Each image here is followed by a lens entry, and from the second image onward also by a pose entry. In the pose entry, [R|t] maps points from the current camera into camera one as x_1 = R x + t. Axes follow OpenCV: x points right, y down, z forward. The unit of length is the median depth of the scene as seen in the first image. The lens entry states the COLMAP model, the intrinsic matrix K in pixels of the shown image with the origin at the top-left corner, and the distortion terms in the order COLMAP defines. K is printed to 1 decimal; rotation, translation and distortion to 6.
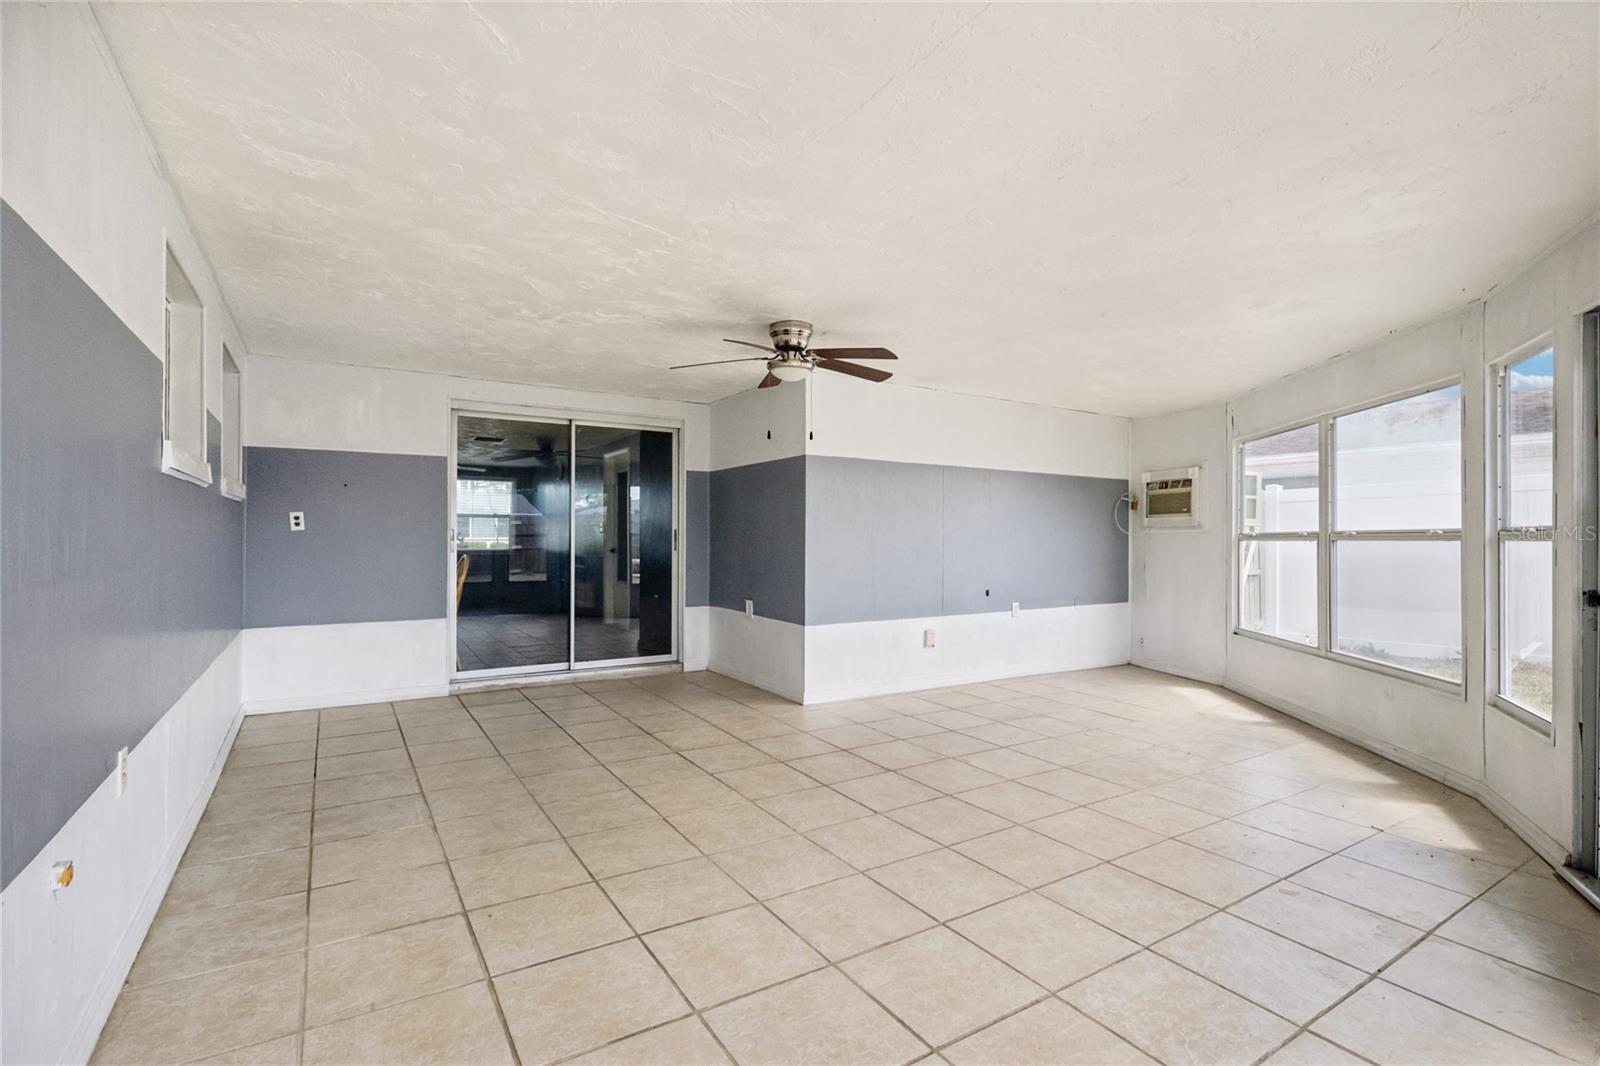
lens RADIAL K [[737.8, 0, 798.2], [0, 737.8, 532.4], [0, 0, 1]] dist [-0.002001, 0.001286]
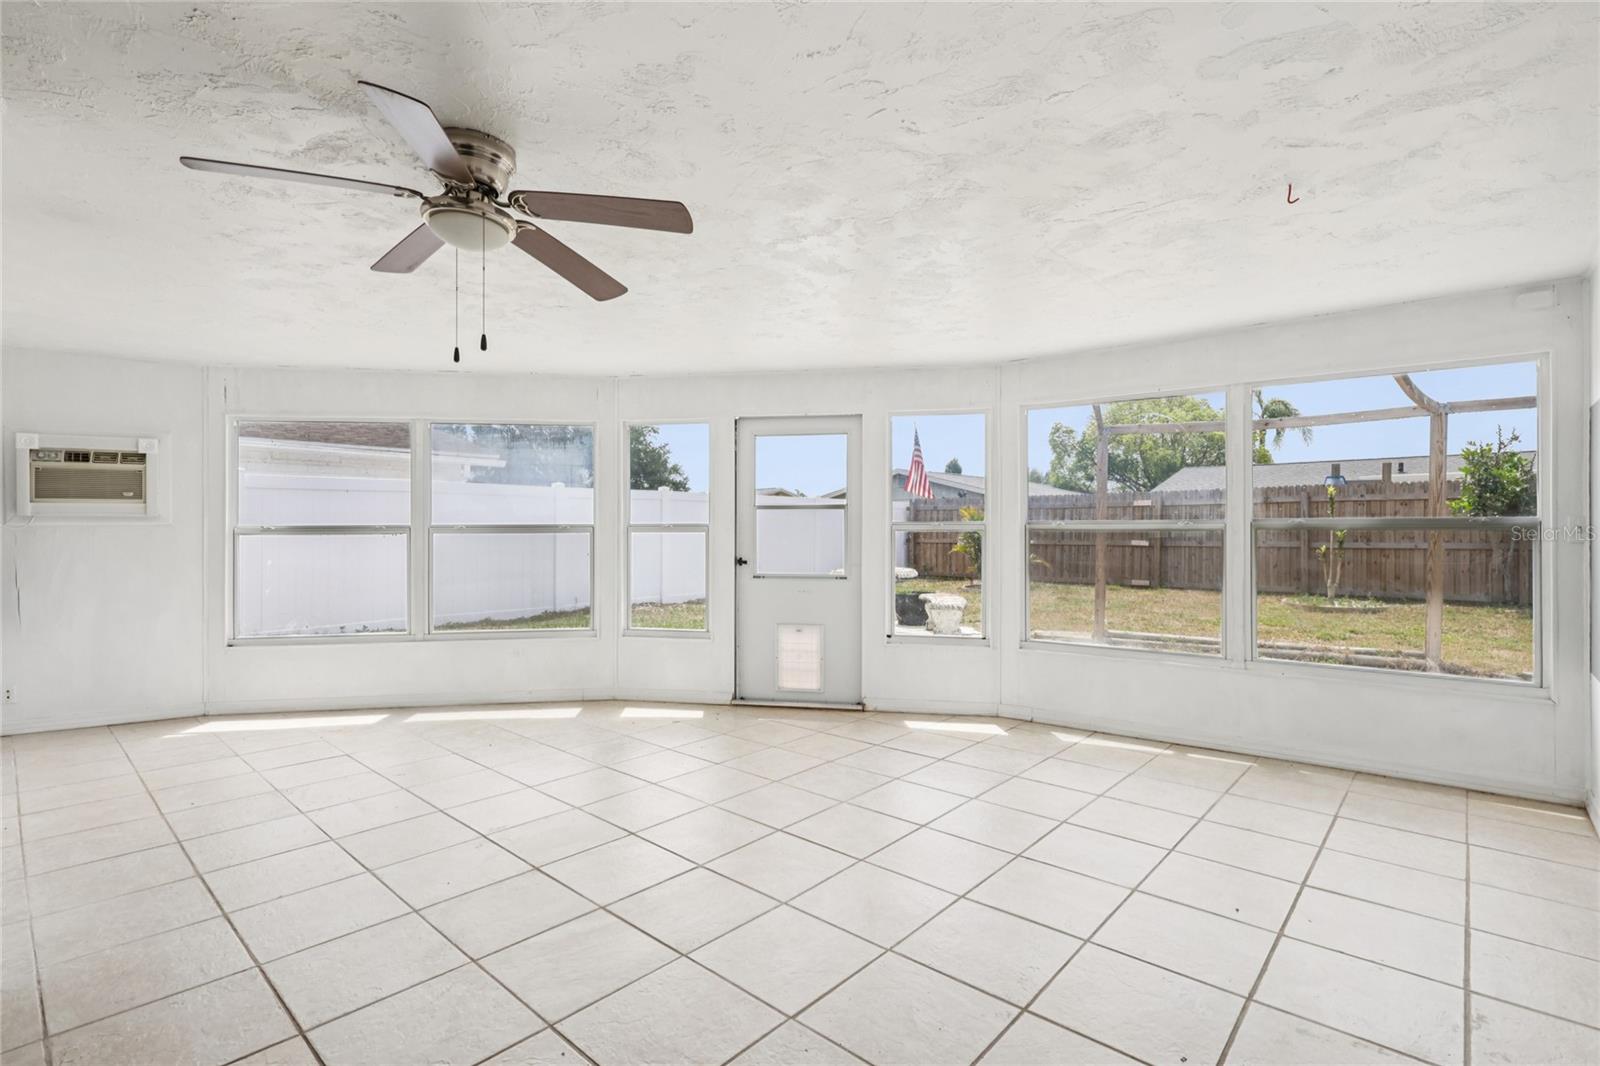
lens RADIAL K [[737.8, 0, 798.9], [0, 737.8, 533.7], [0, 0, 1]] dist [-0.002001, 0.001286]
pose [[-0.260879, 0.000247, 0.965371, -0.351913], [0.000280, 1.000000, -0.000180, 0.008264], [-0.965371, 0.000224, -0.260879, 0.555917]]
